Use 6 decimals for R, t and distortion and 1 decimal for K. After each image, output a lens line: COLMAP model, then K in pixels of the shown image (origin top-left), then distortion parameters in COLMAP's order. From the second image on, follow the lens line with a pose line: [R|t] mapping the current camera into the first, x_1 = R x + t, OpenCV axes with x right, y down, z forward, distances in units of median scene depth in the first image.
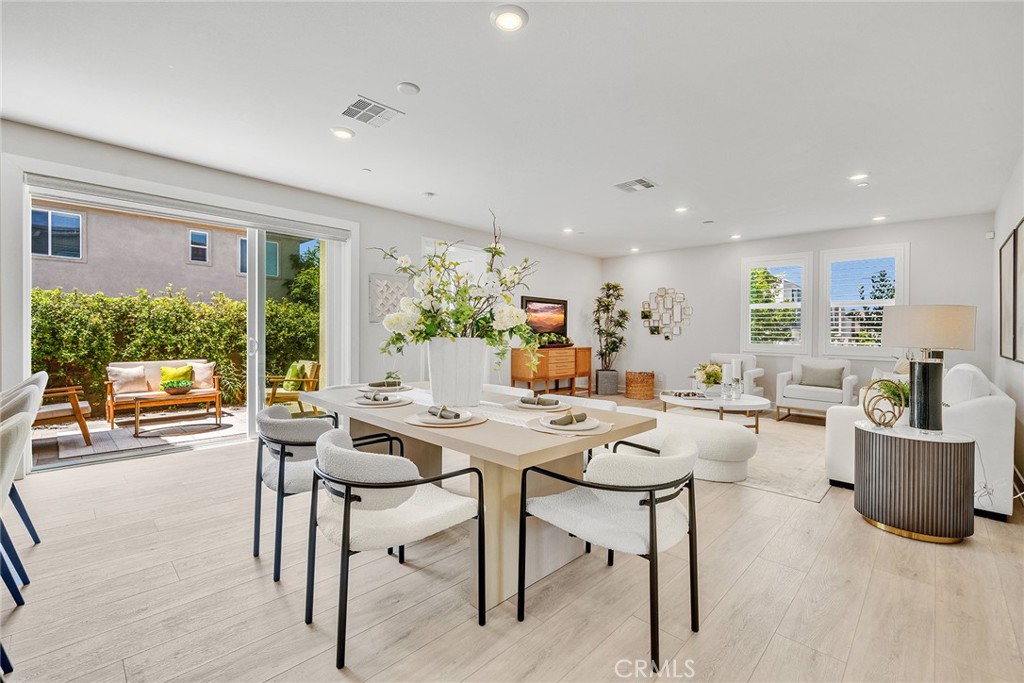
lens RADIAL K [[441.4, 0, 512.0], [0, 441.4, 341.5], [0, 0, 1]] dist [-0.000487, -0.000100]
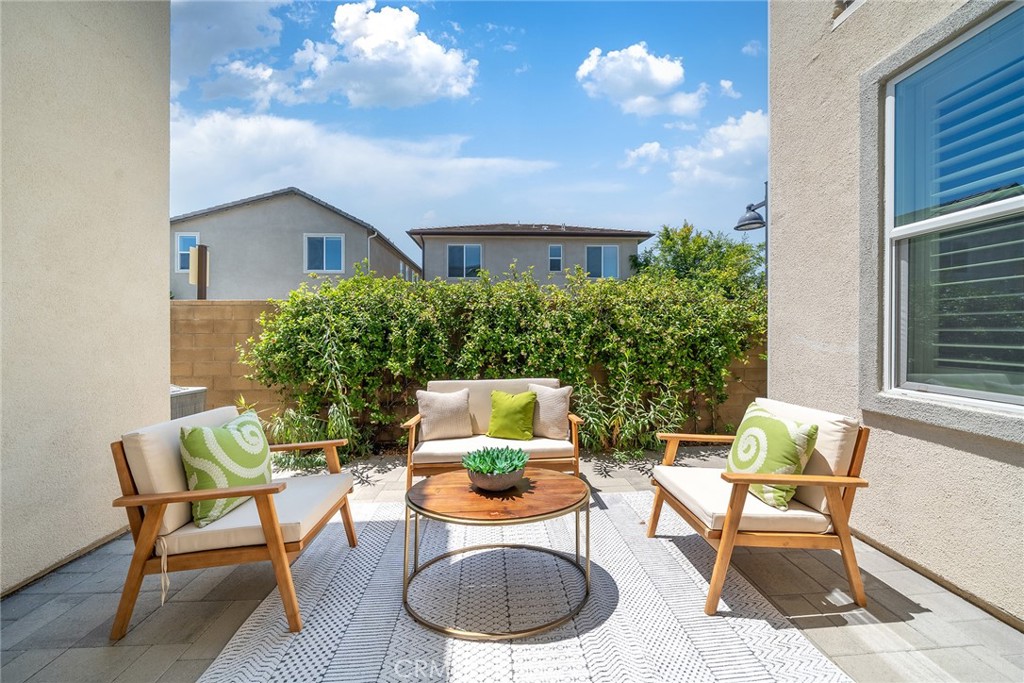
lens RADIAL K [[420.8, 0, 512.0], [0, 420.8, 341.5], [0, 0, 1]] dist [-0.000172, -0.000009]
pose [[0.750391, 0.000828, -0.660994, -0.370090], [0.000523, 0.999998, 0.001847, -0.006760], [0.660994, -0.001732, 0.750389, 0.540749]]
